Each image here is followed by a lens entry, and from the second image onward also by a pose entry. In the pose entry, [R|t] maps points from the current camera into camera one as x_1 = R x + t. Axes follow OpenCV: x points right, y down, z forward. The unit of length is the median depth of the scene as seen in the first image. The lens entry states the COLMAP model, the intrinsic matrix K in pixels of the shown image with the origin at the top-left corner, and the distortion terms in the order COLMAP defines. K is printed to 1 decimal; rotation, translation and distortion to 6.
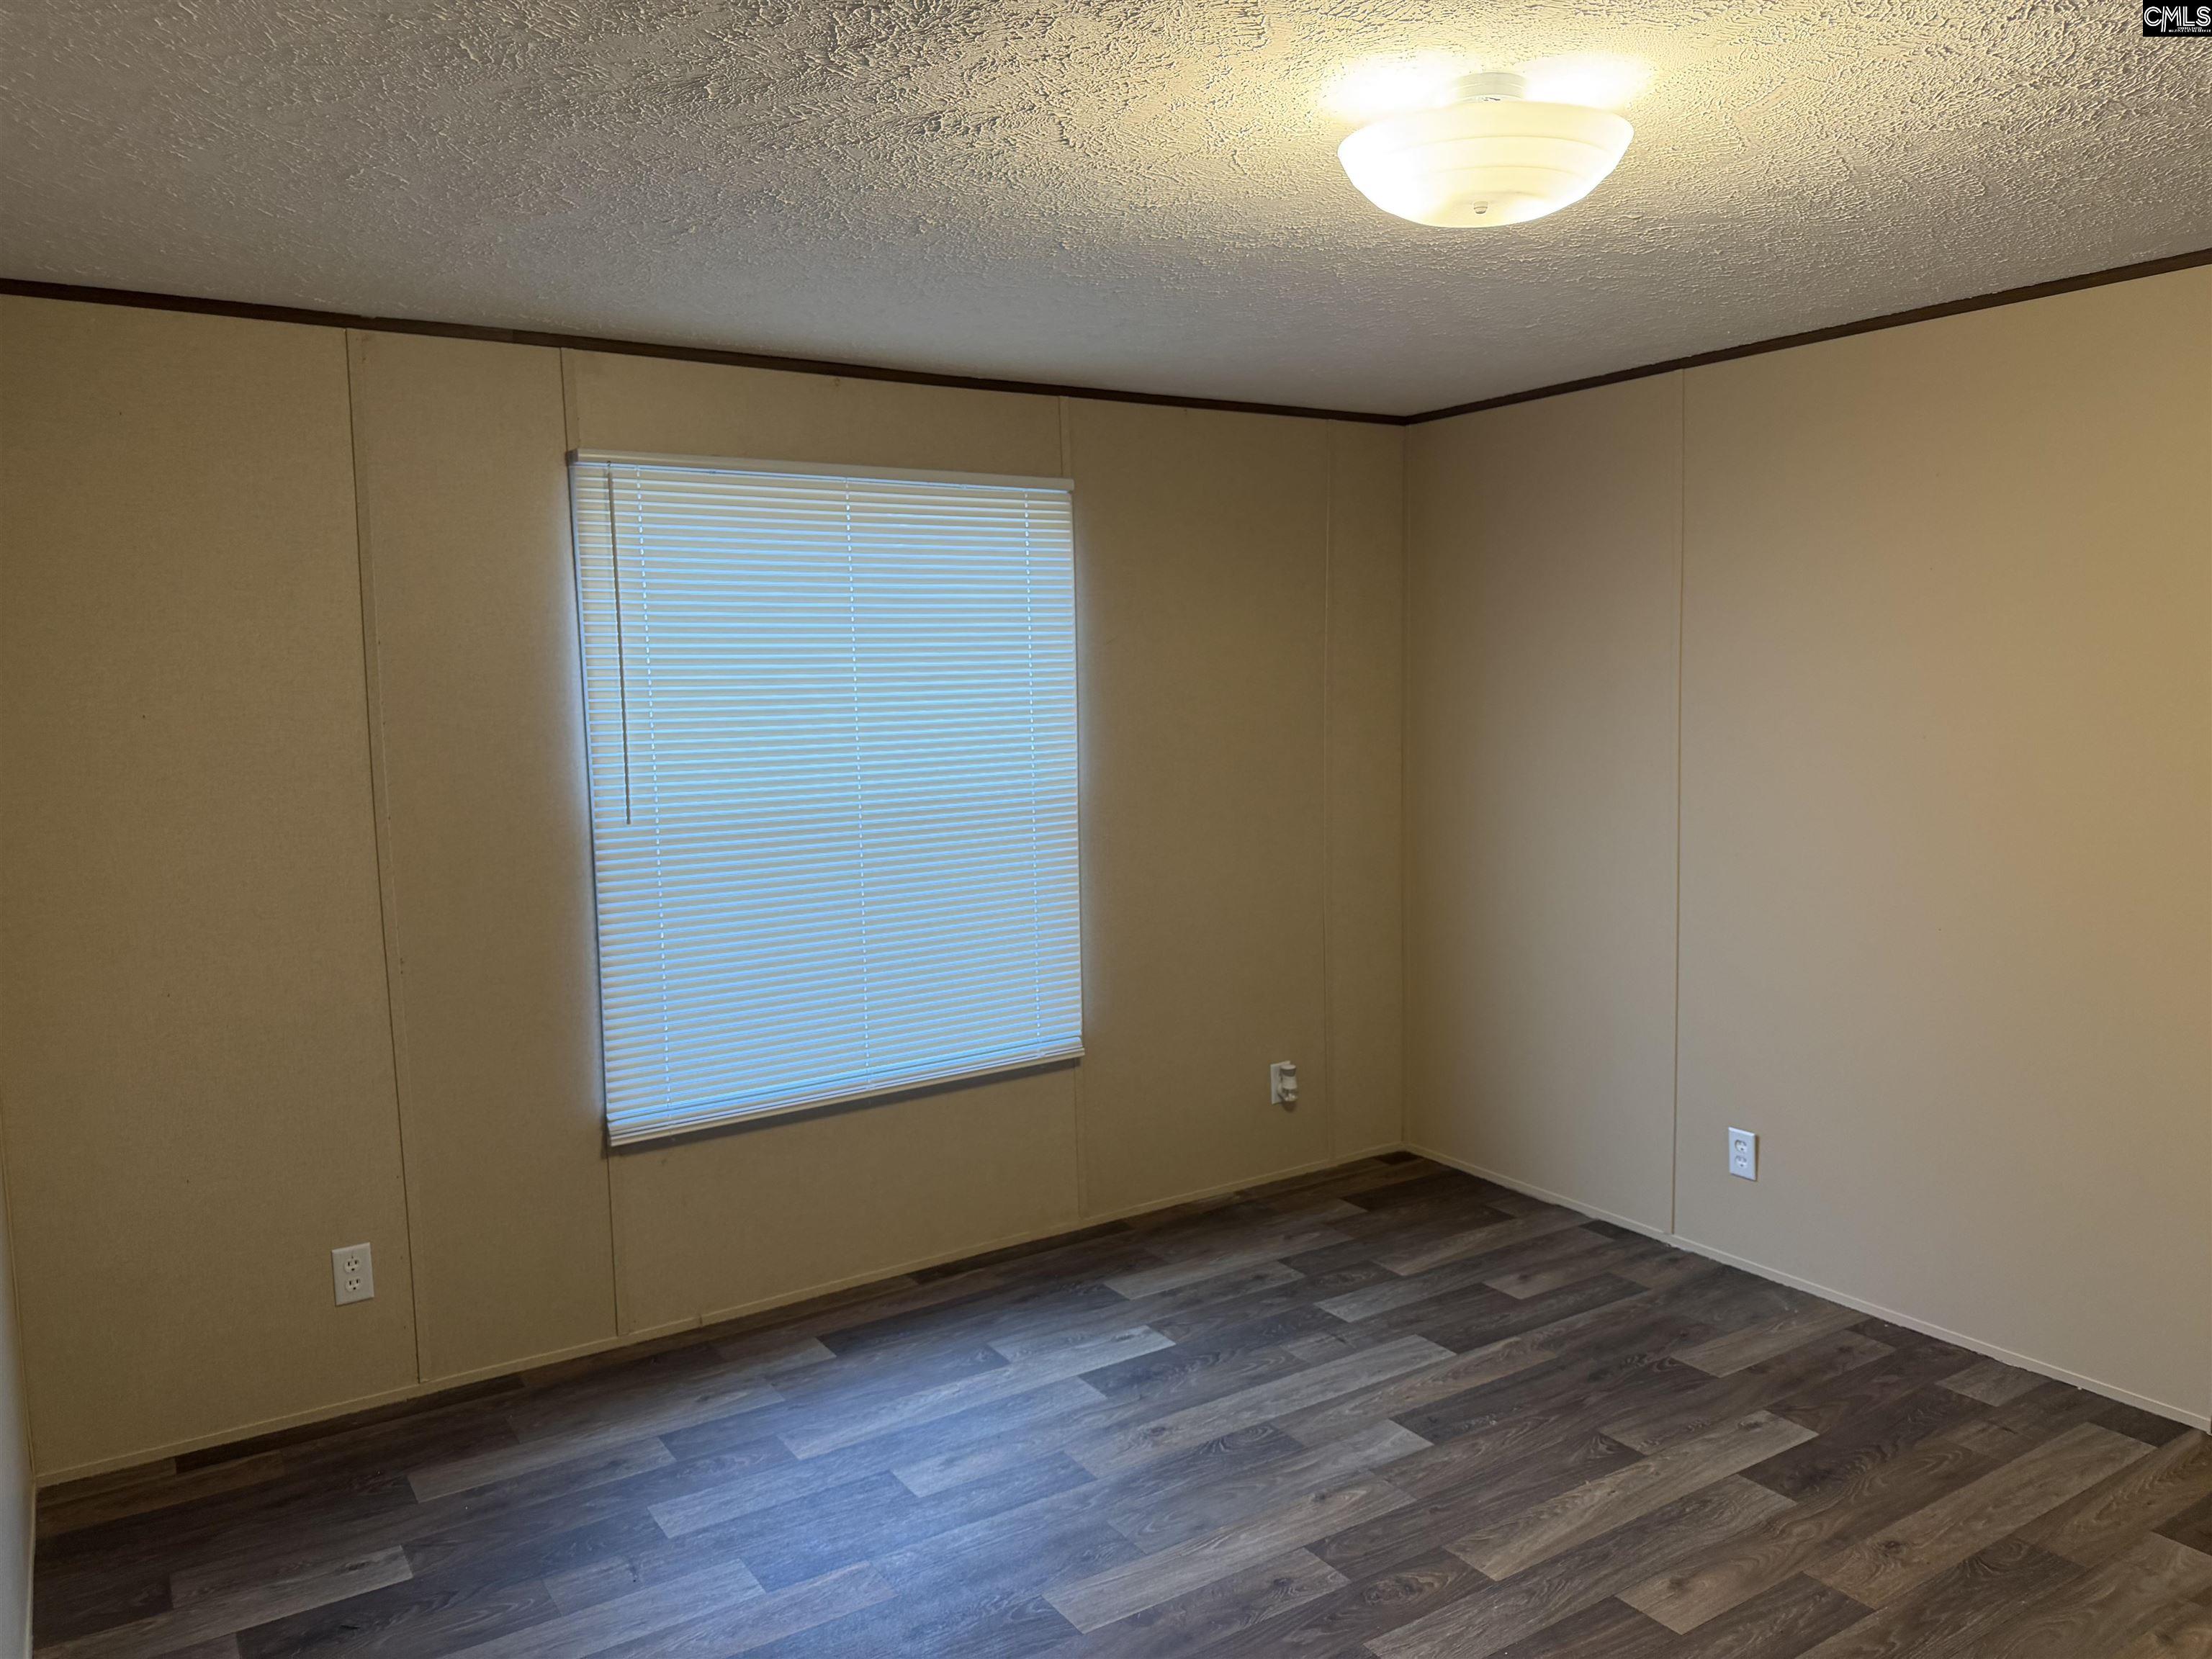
lens RADIAL K [[1569.3, 0, 1092.8], [0, 1569.3, 823.7], [0, 0, 1]] dist [0.034974, -0.037900]
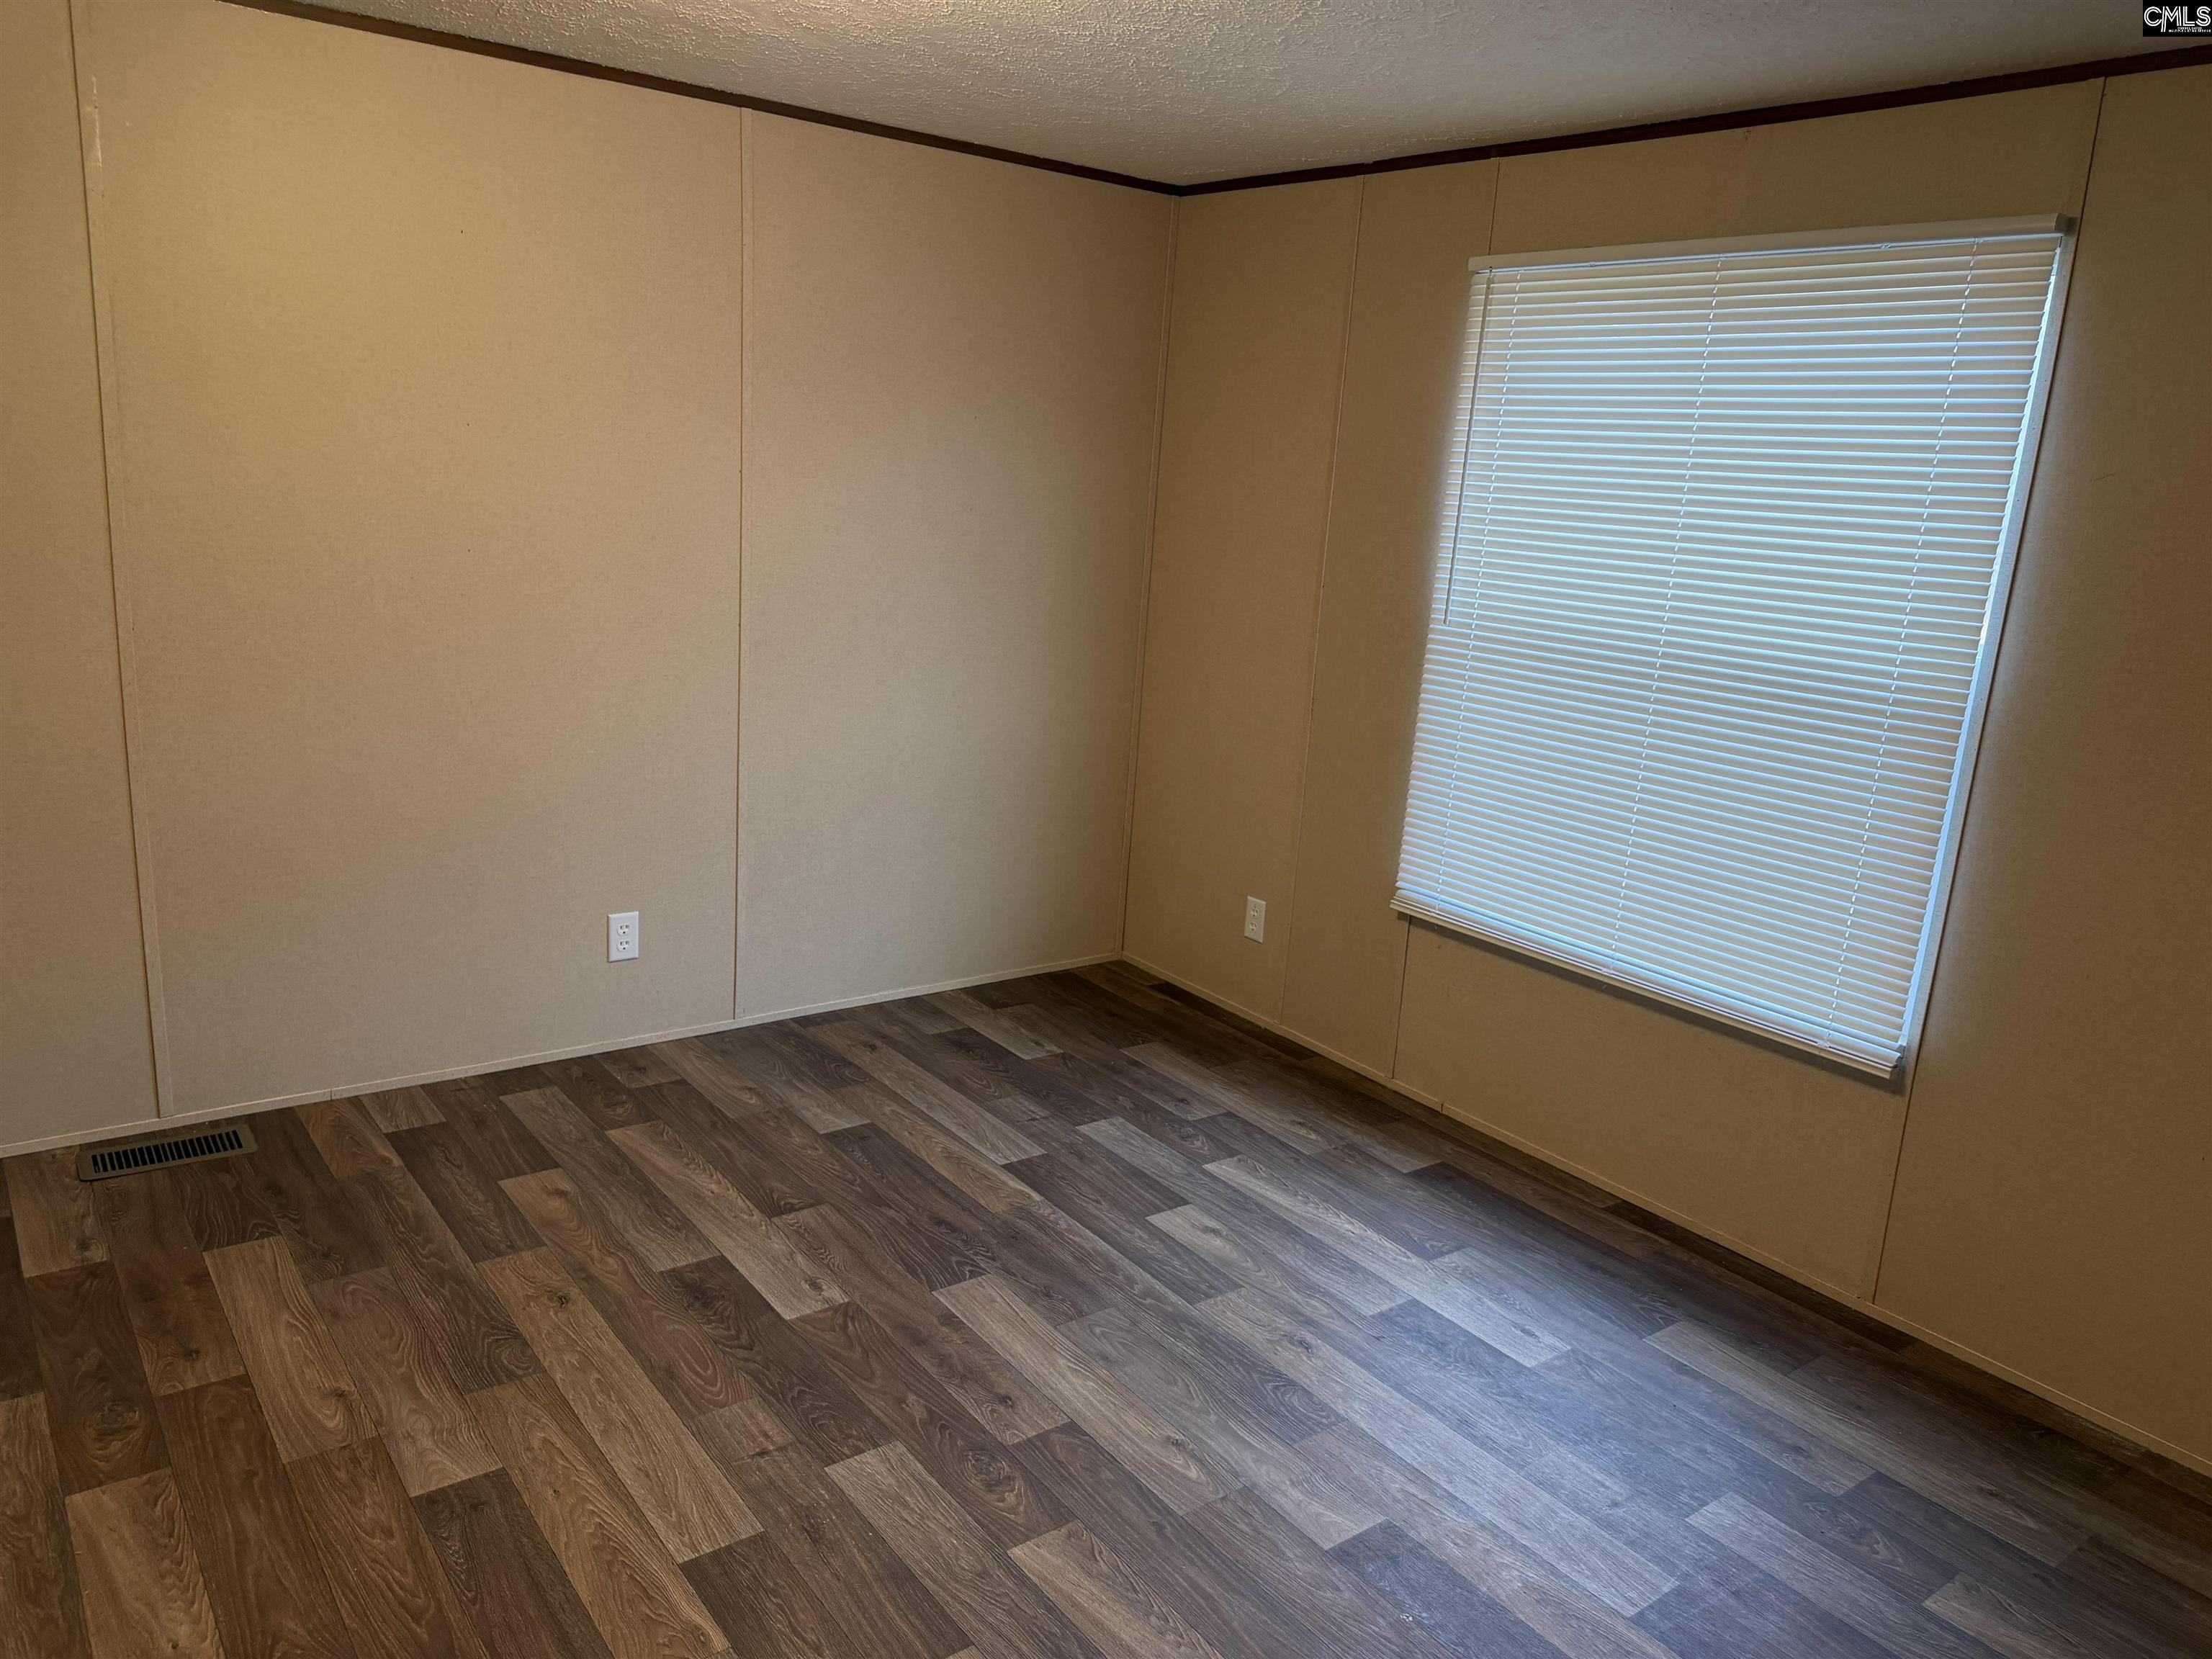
lens RADIAL K [[1569.3, 0, 1129.3], [0, 1569.3, 826.8], [0, 0, 1]] dist [0.034974, -0.037900]
pose [[0.068434, 0.246625, -0.966692, 0.753312], [-0.167502, 0.958049, 0.232562, -0.078466], [0.983494, 0.146008, 0.106873, 0.700425]]
